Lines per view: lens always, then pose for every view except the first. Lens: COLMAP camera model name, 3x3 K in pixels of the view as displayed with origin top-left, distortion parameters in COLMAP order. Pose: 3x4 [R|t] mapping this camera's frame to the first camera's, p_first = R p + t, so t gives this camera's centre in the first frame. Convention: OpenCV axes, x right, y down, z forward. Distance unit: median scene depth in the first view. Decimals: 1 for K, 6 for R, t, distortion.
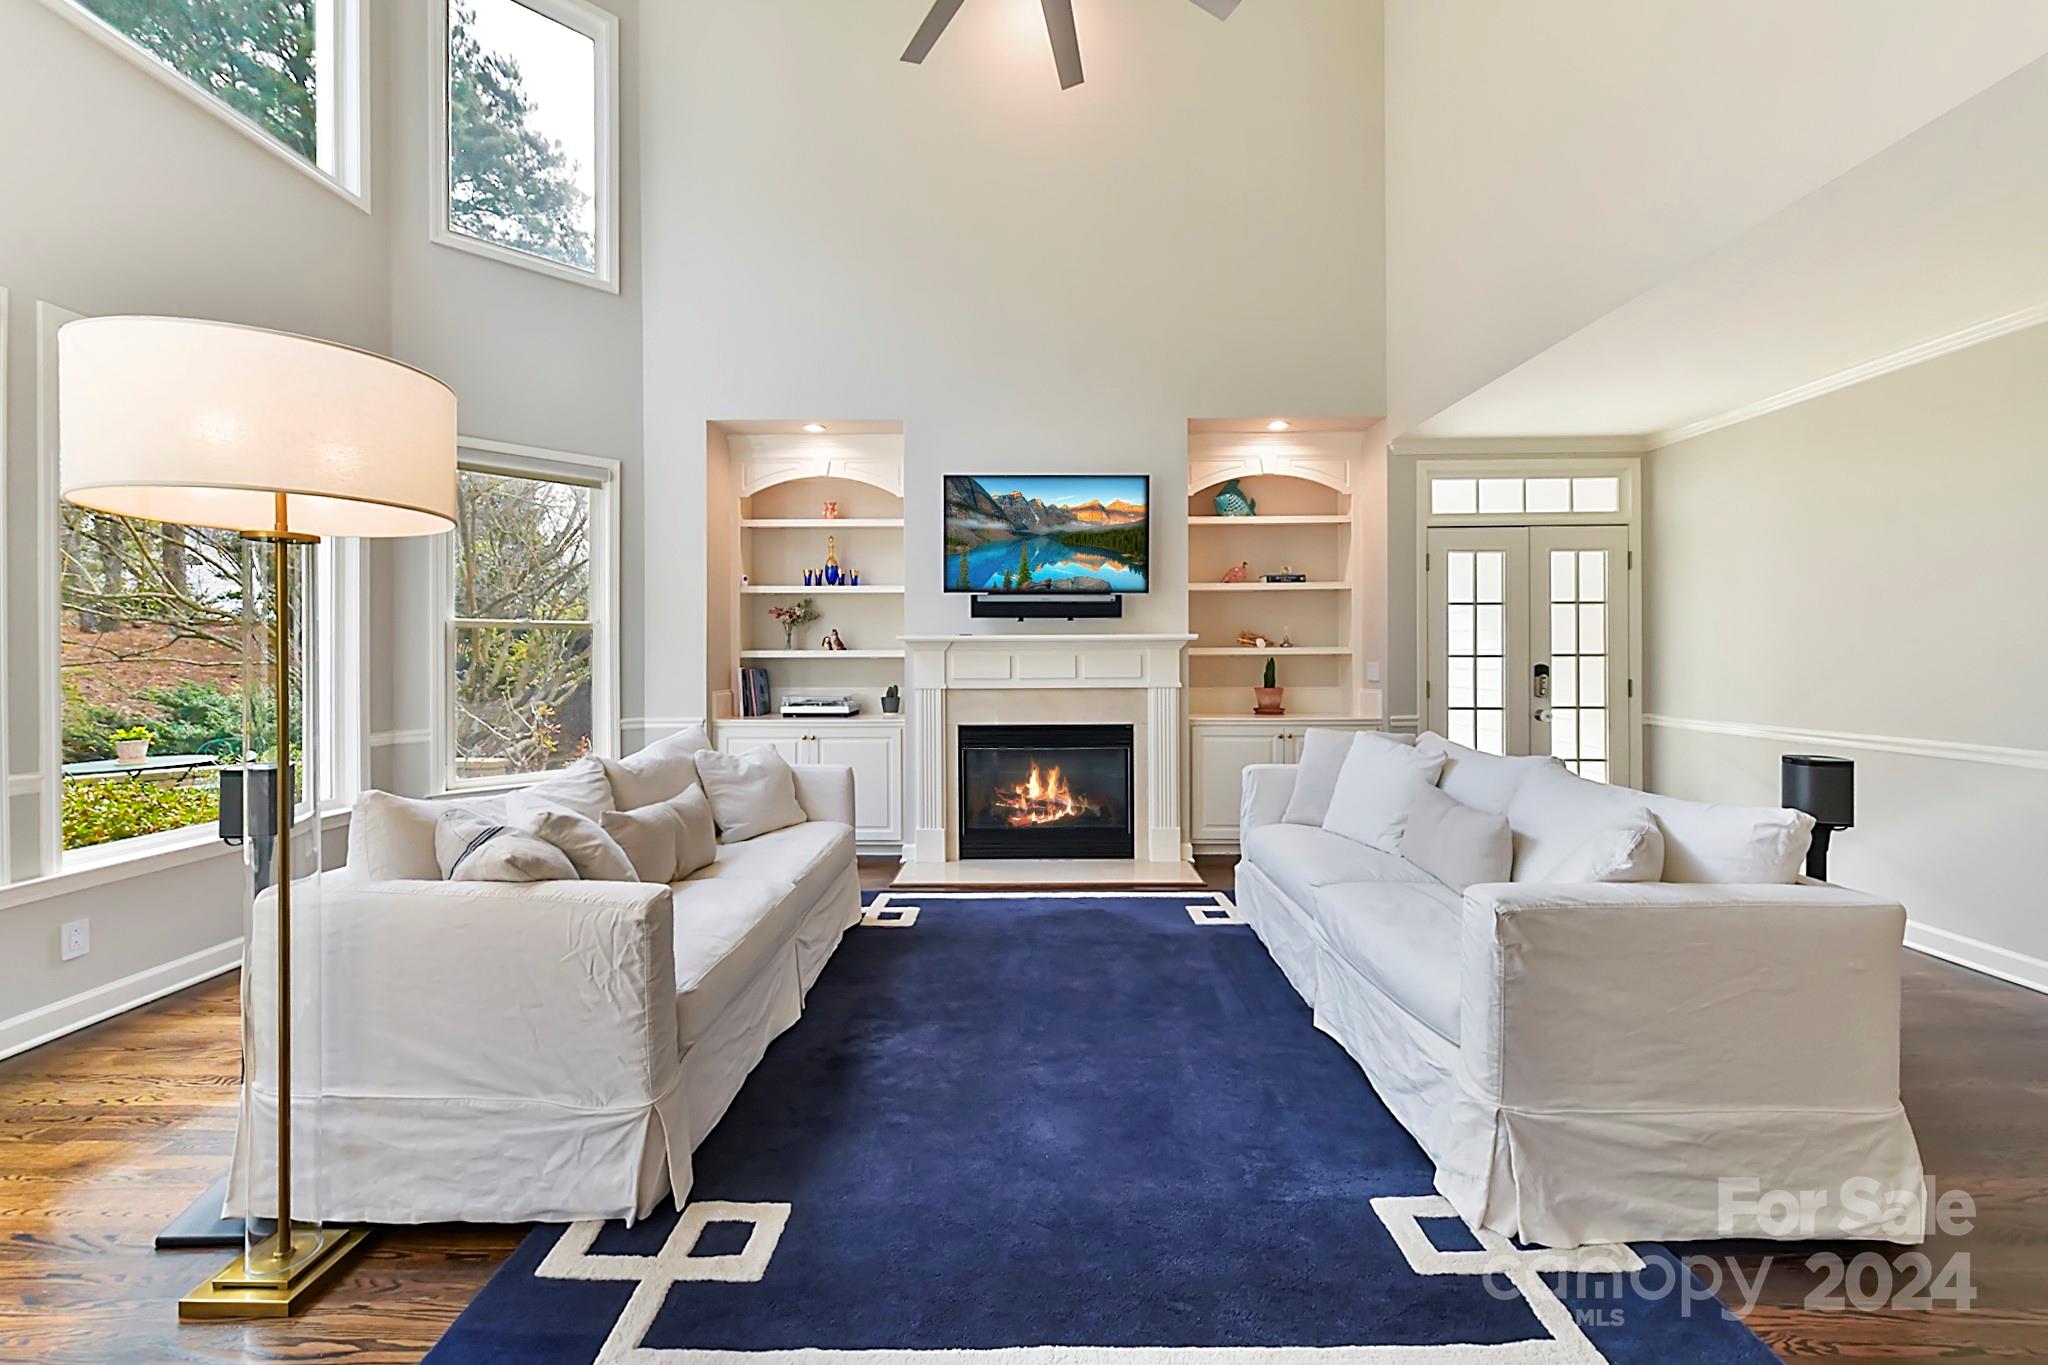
lens RADIAL K [[806.9, 0, 1016.0], [0, 806.9, 653.6], [0, 0, 1]] dist [0.001854, -0.001312]
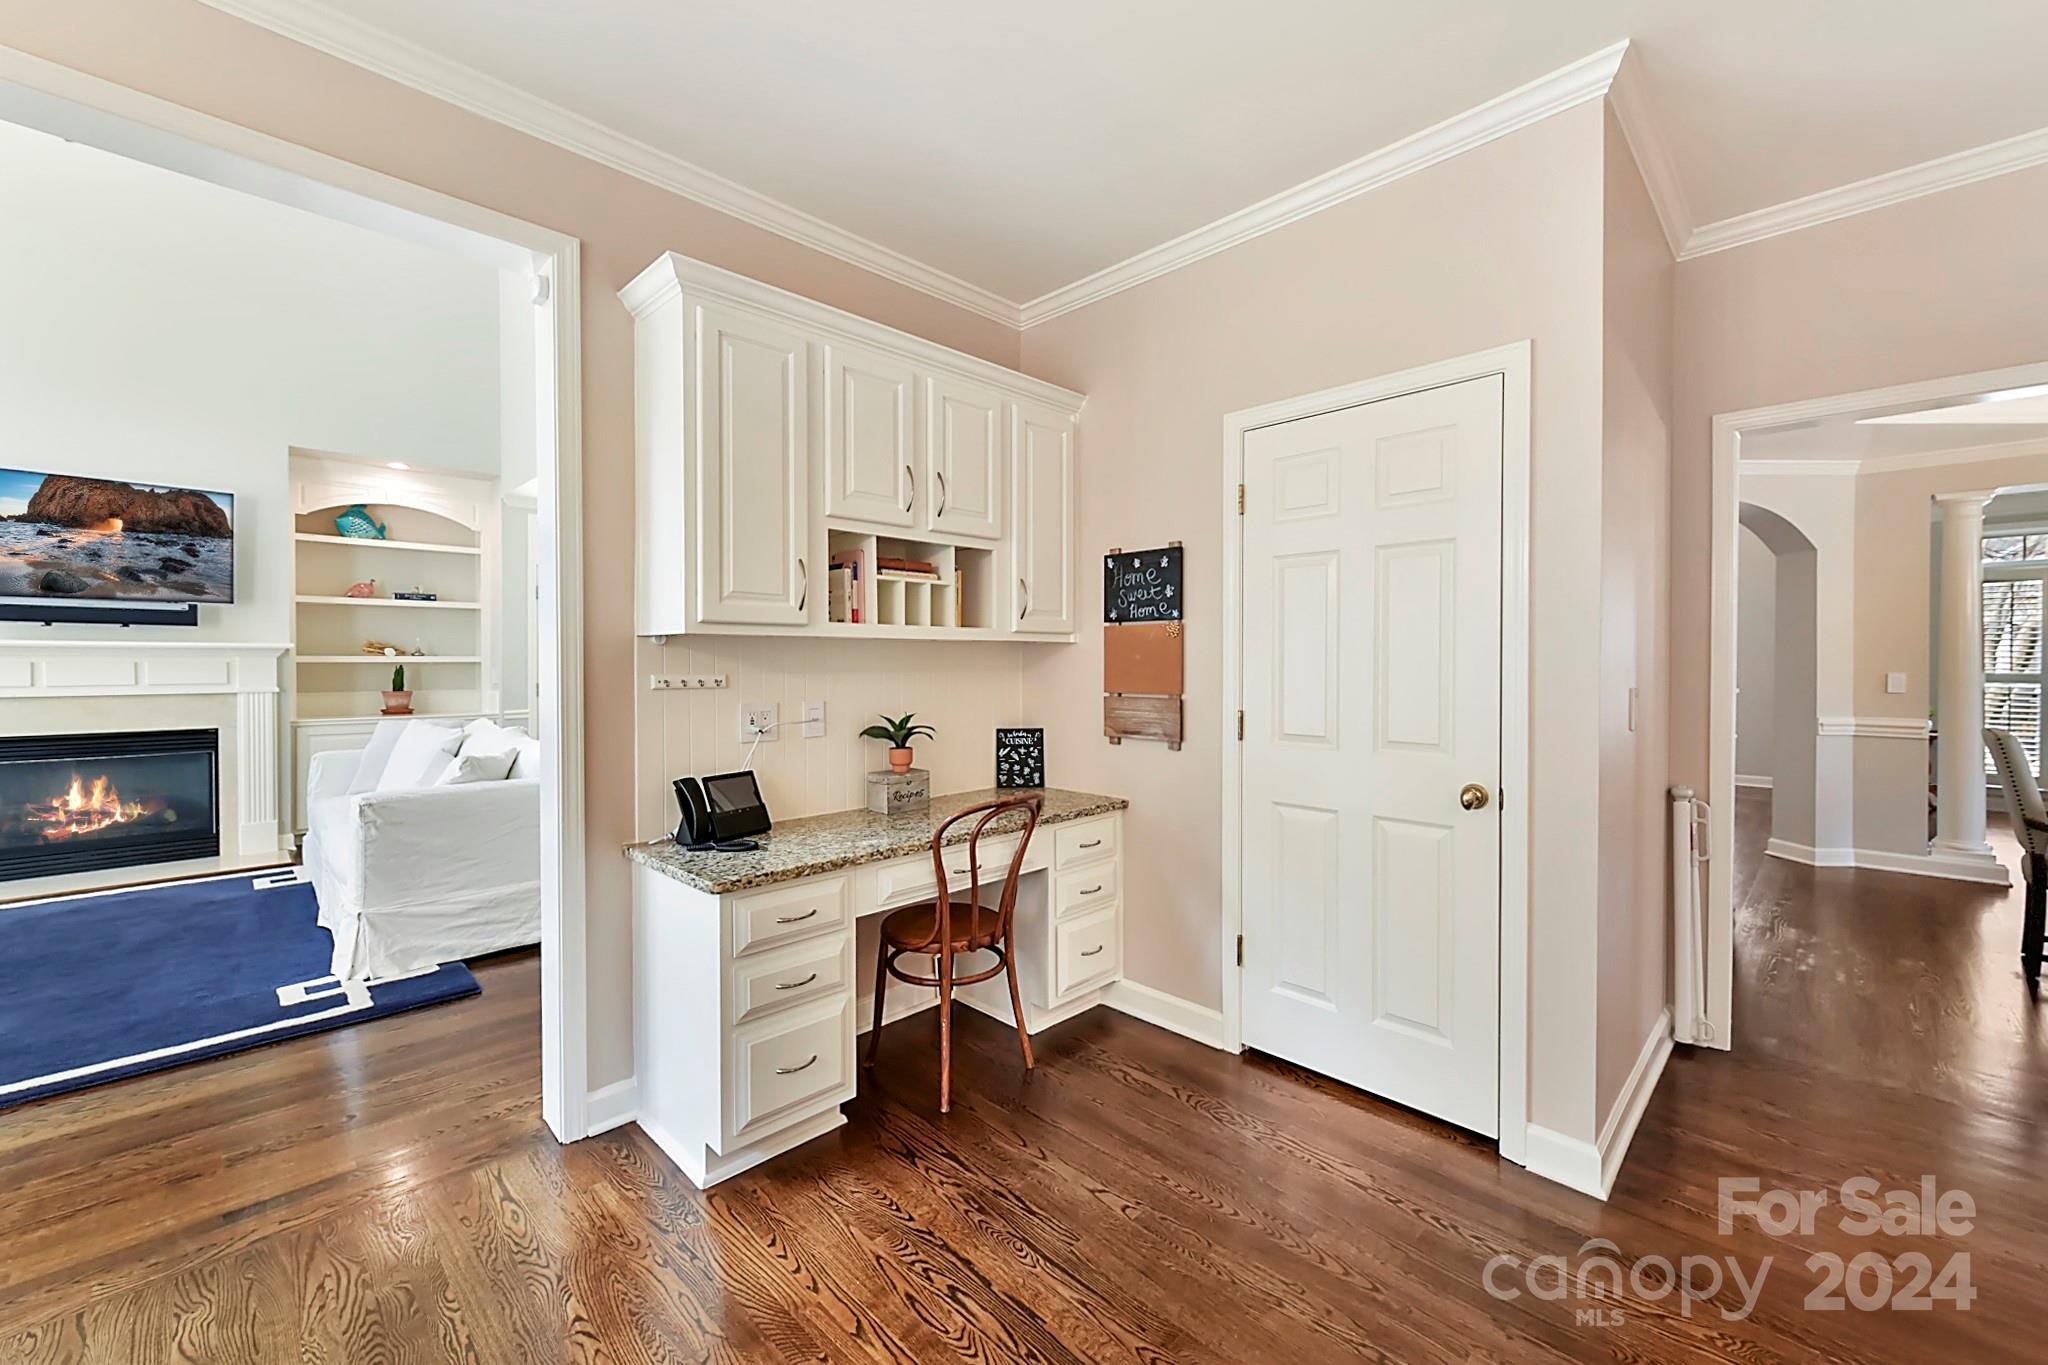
lens RADIAL K [[806.9, 0, 1011.8], [0, 806.9, 671.3], [0, 0, 1]] dist [0.001854, -0.001312]
pose [[0.700367, -0.003702, 0.713774, 0.118127], [-0.004228, 0.999947, 0.009335, -0.000688], [-0.713771, -0.009556, 0.700314, -0.470769]]
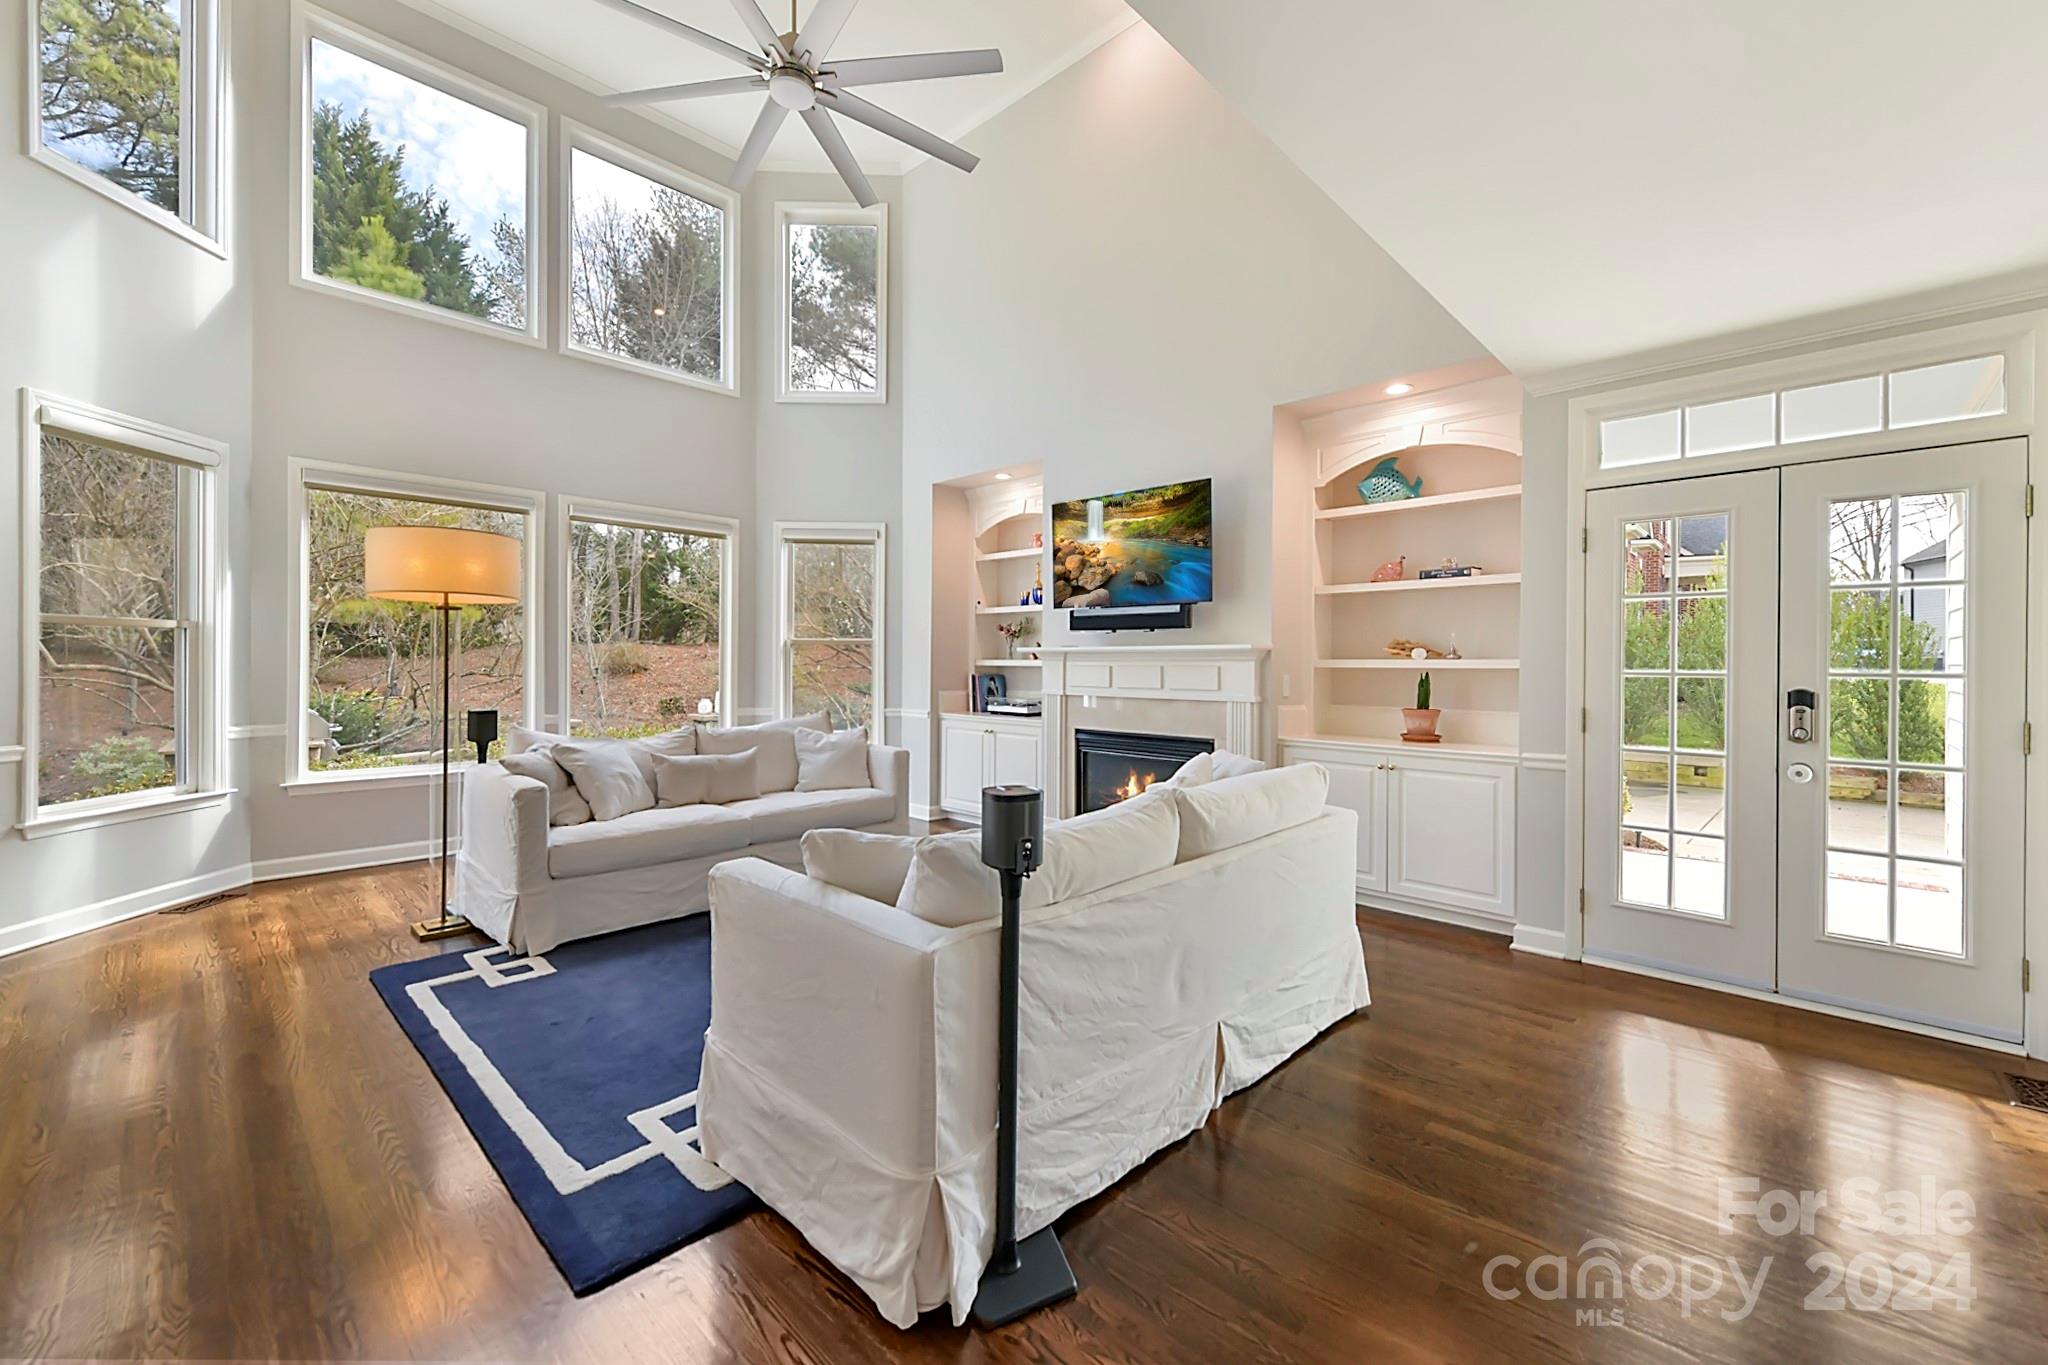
lens RADIAL K [[806.9, 0, 1034.4], [0, 806.9, 665.2], [0, 0, 1]] dist [0.001854, -0.001312]
pose [[0.734962, 0.010127, -0.678033, 0.640804], [-0.008865, 0.999947, 0.005326, -0.003084], [0.678051, 0.002096, 0.735012, 0.154735]]
